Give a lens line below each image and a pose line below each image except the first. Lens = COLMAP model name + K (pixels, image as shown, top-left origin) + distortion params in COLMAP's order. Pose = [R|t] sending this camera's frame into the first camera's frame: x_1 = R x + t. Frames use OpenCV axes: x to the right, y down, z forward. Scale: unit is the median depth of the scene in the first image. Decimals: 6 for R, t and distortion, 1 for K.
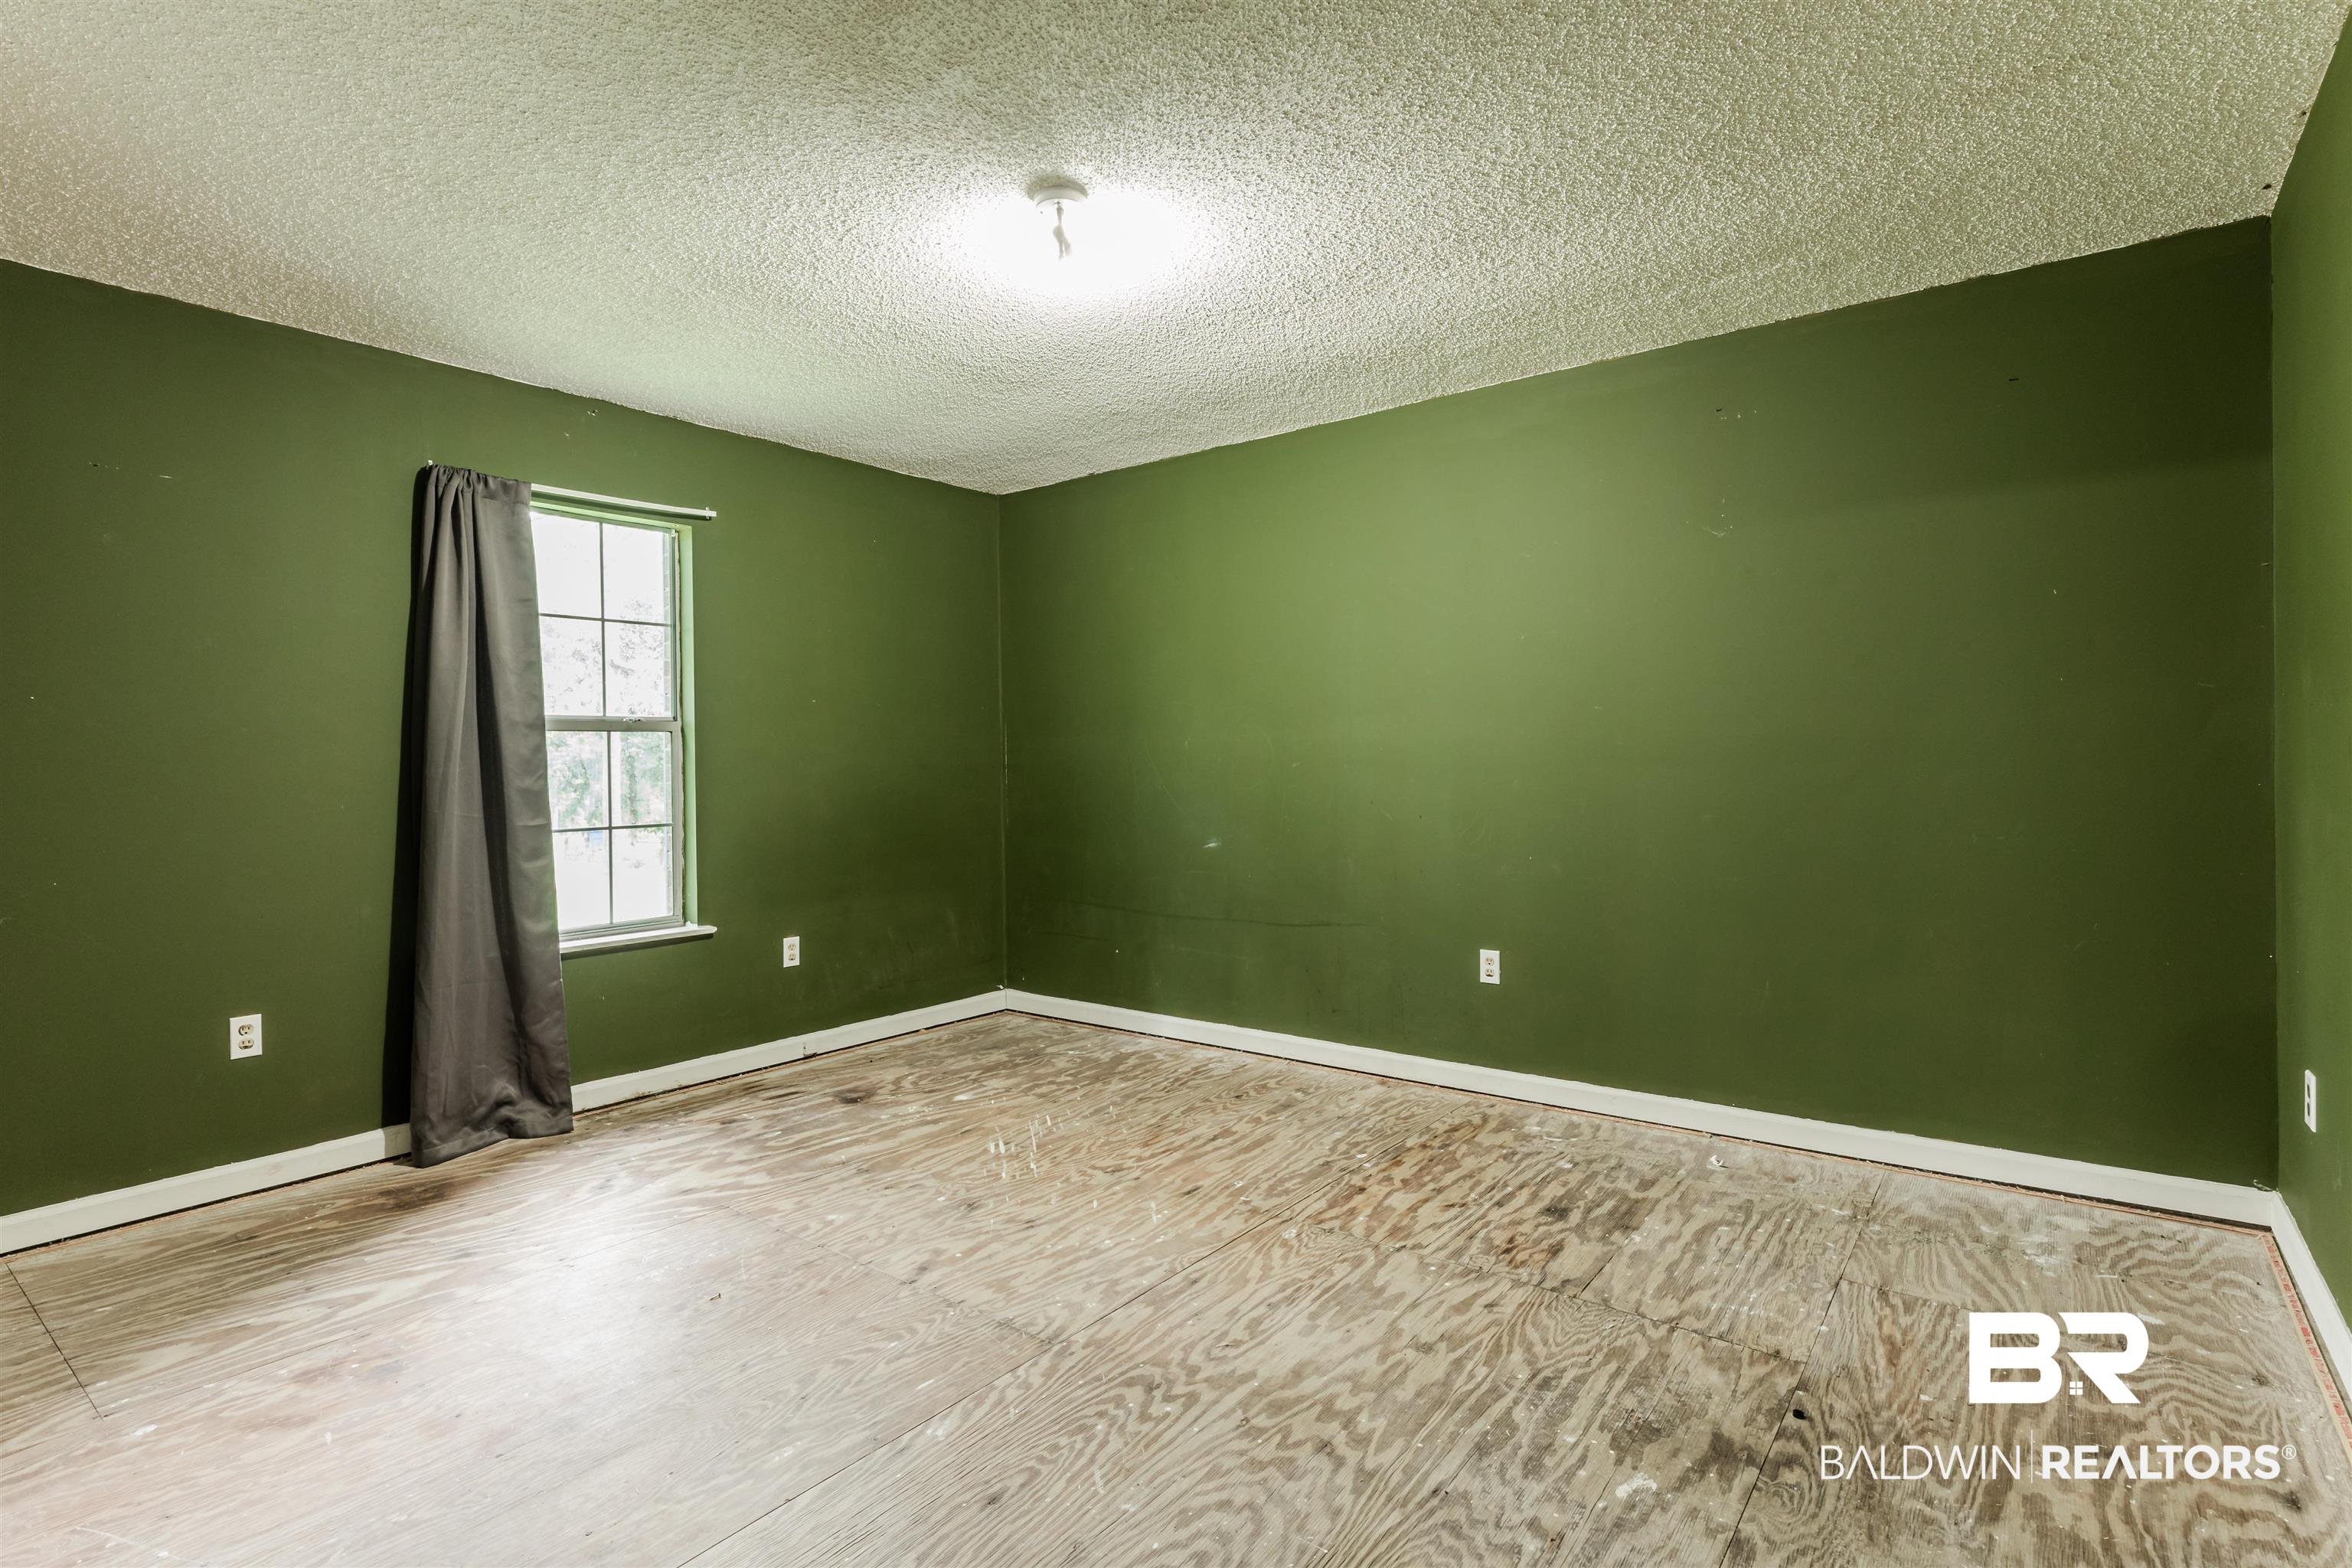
lens RADIAL K [[1143.0, 0, 1181.0], [0, 1143.0, 774.5], [0, 0, 1]] dist [-0.001750, 0.000855]
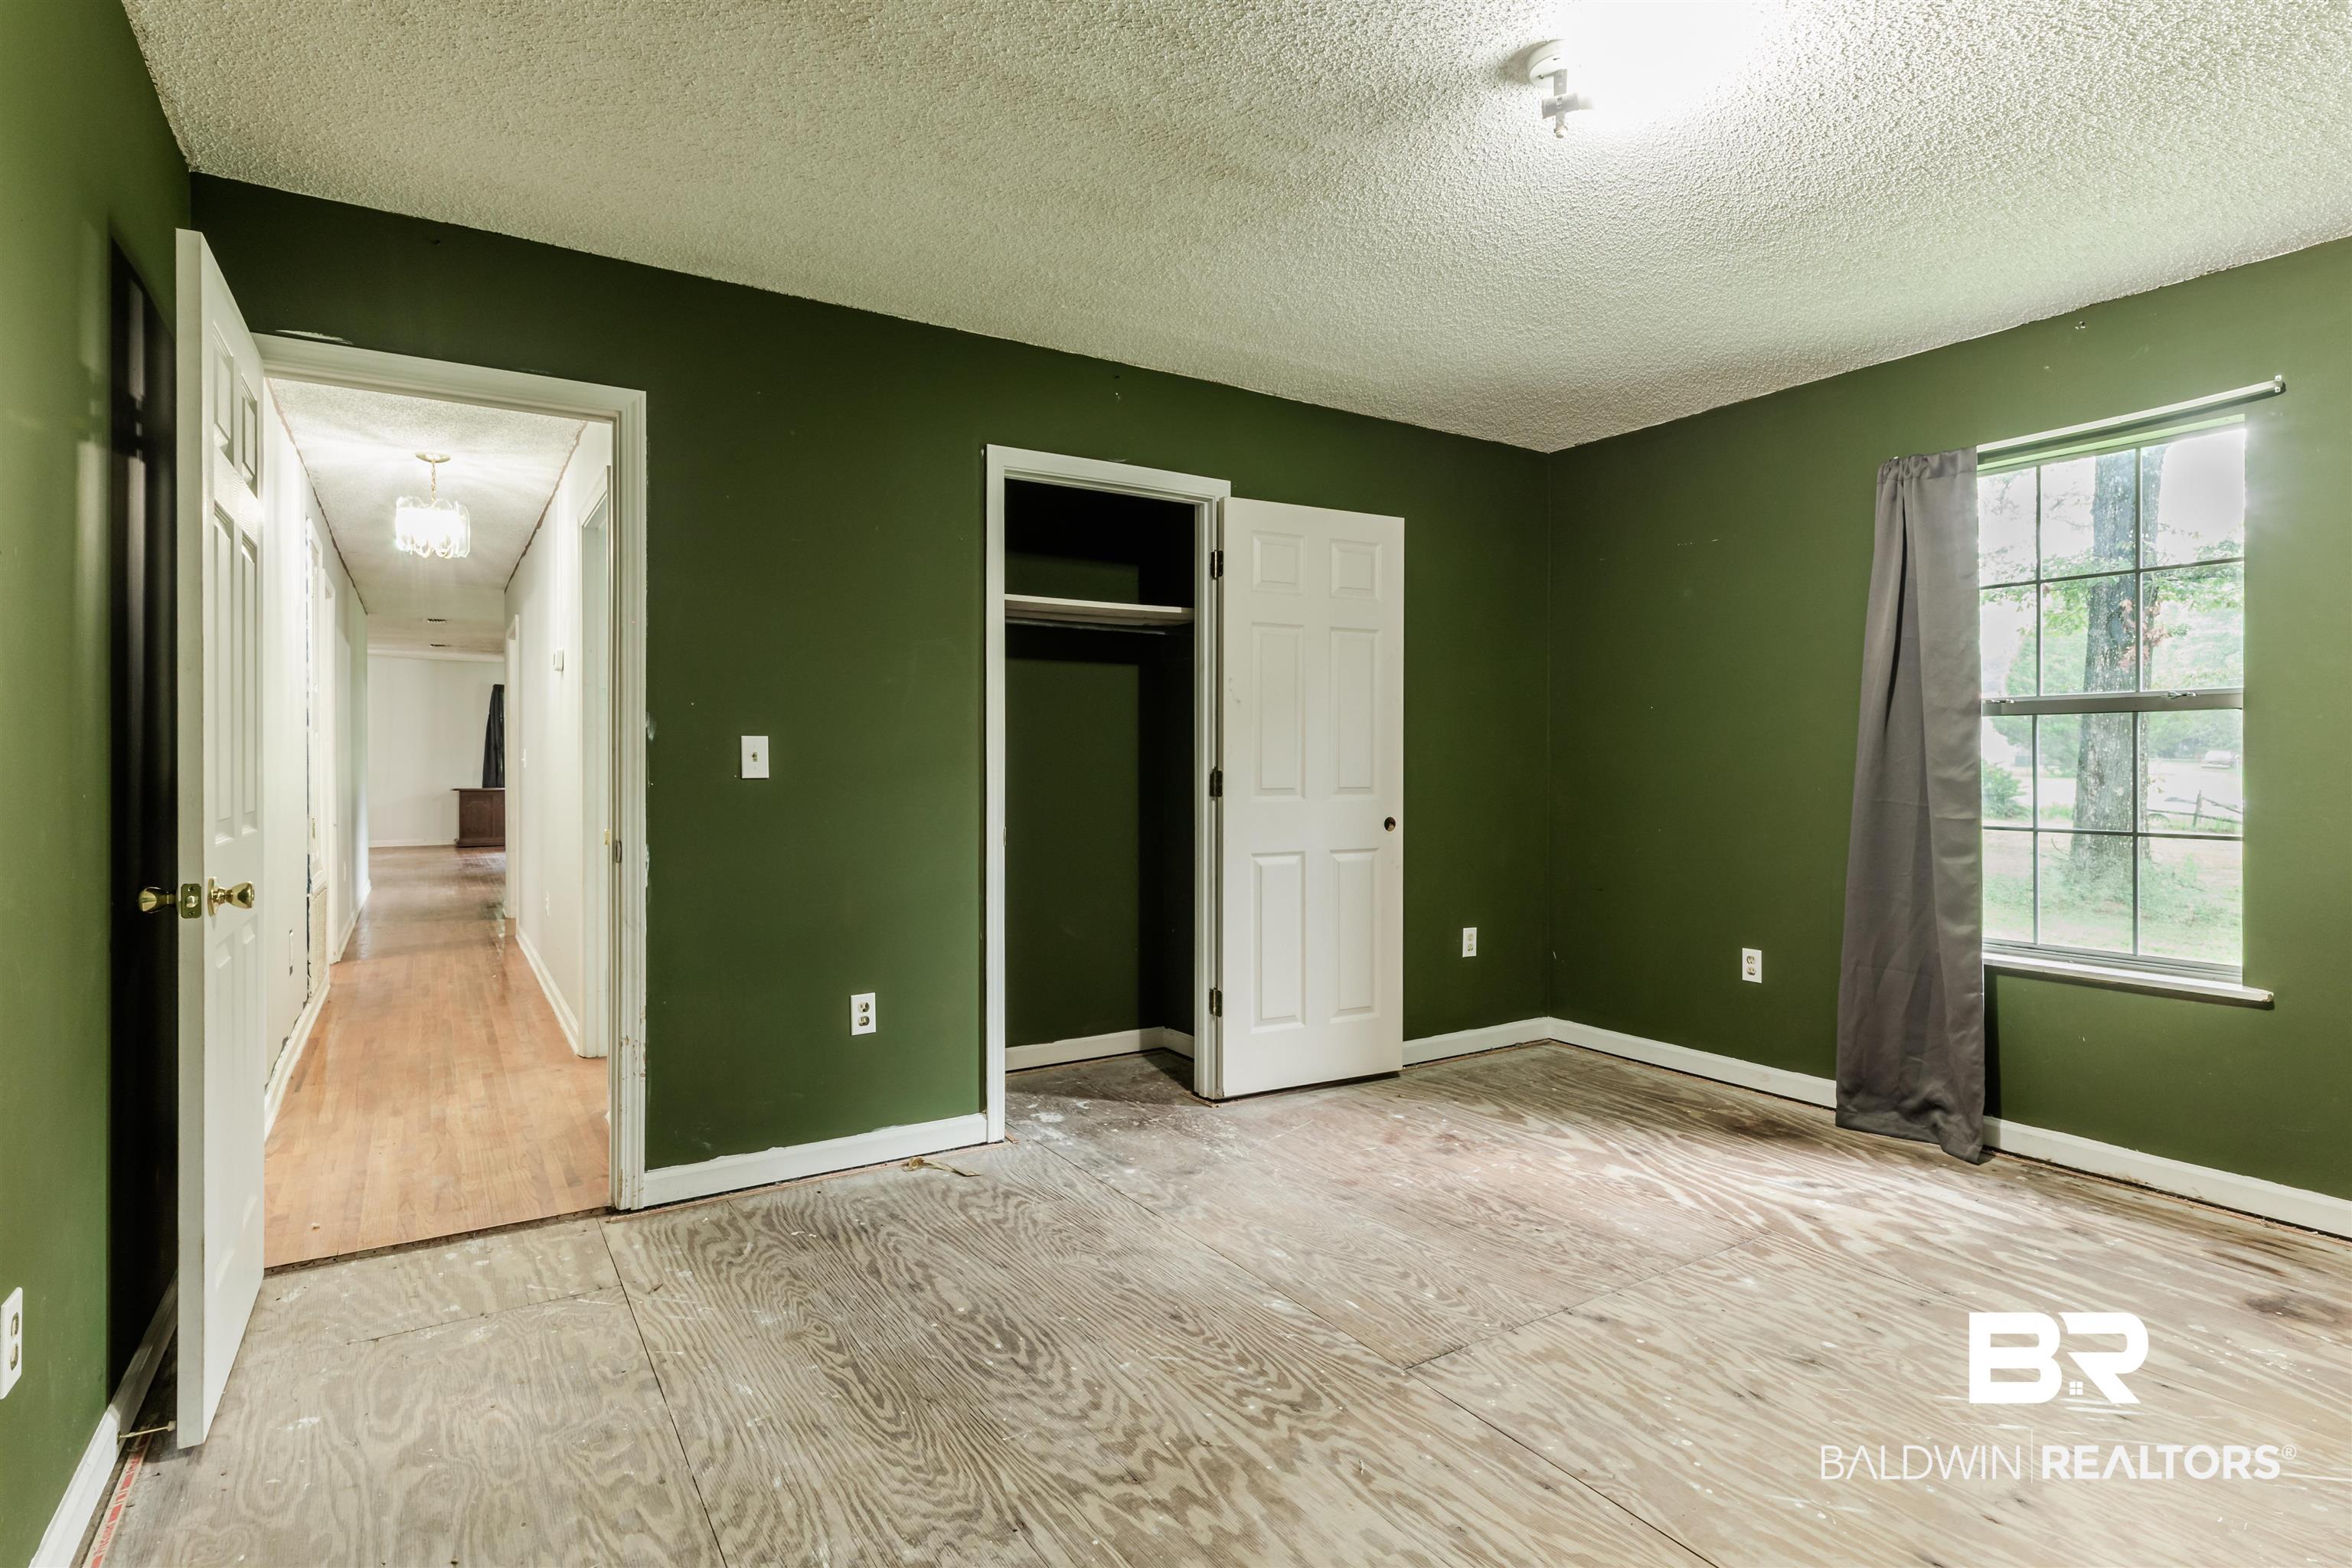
lens RADIAL K [[1176.4, 0, 1169.0], [0, 1176.4, 735.6], [0, 0, 1]] dist [-0.004313, 0.000196]
pose [[-0.346270, -0.007363, -0.938106, 0.652898], [-0.008861, 0.999950, -0.004578, -0.015799], [0.938093, 0.006728, -0.346318, 0.857430]]
